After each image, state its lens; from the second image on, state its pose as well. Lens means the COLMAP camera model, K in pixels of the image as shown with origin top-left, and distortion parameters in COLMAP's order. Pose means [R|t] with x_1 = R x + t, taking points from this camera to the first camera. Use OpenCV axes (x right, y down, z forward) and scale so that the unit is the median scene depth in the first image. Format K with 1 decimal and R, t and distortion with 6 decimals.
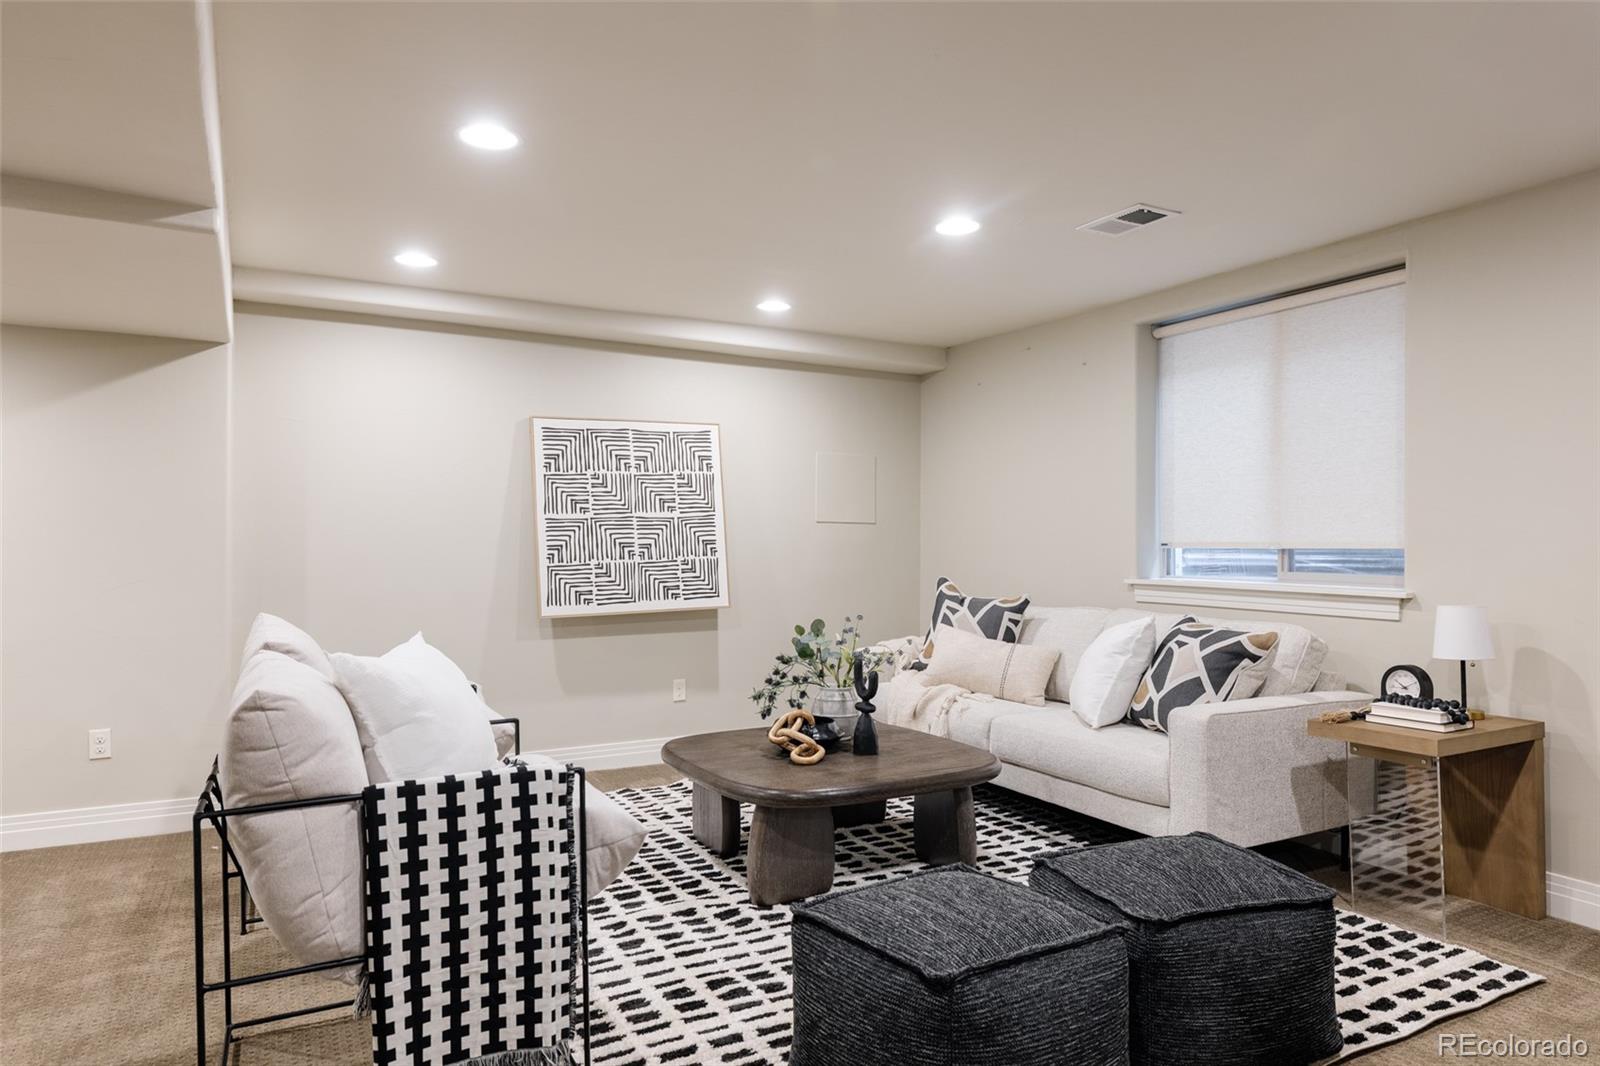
lens RADIAL K [[996.6, 0, 835.6], [0, 996.6, 544.2], [0, 0, 1]] dist [0.000576, 0.000513]
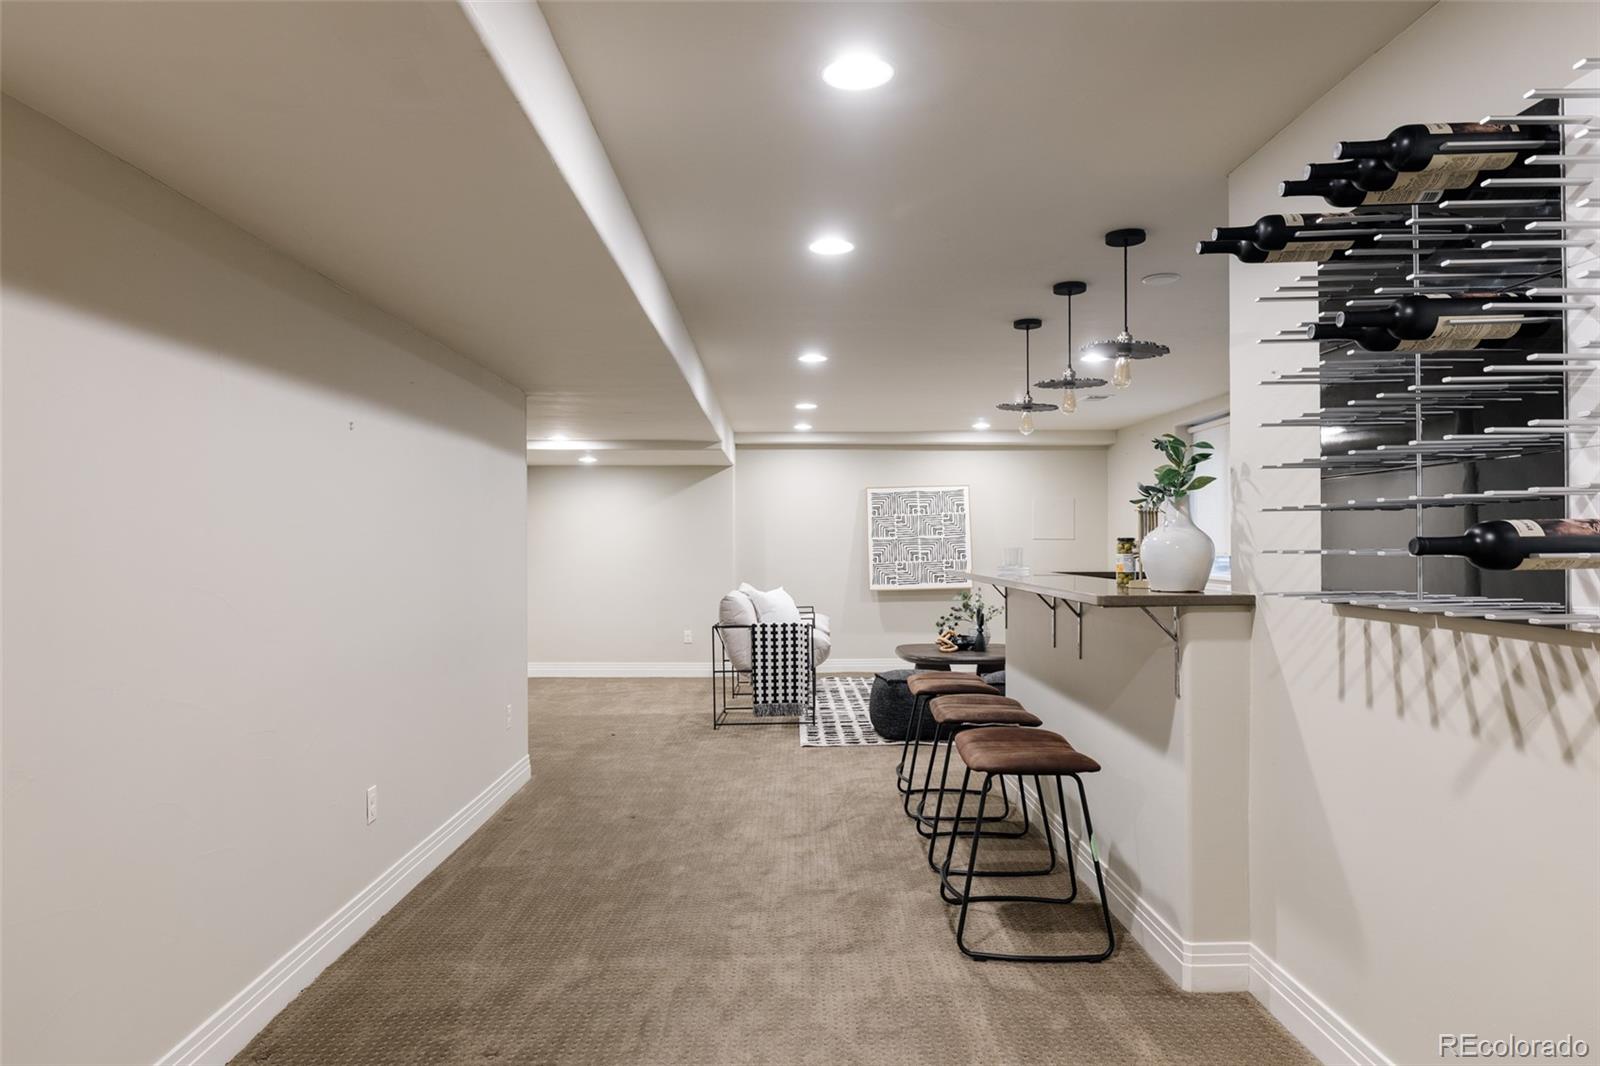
lens RADIAL K [[996.6, 0, 835.6], [0, 996.6, 544.2], [0, 0, 1]] dist [0.000576, 0.000513]
pose [[0.888724, -0.004144, -0.458424, 0.782202], [0.003990, 0.999991, -0.001304, -0.021772], [0.458425, -0.000670, 0.888733, -1.116126]]
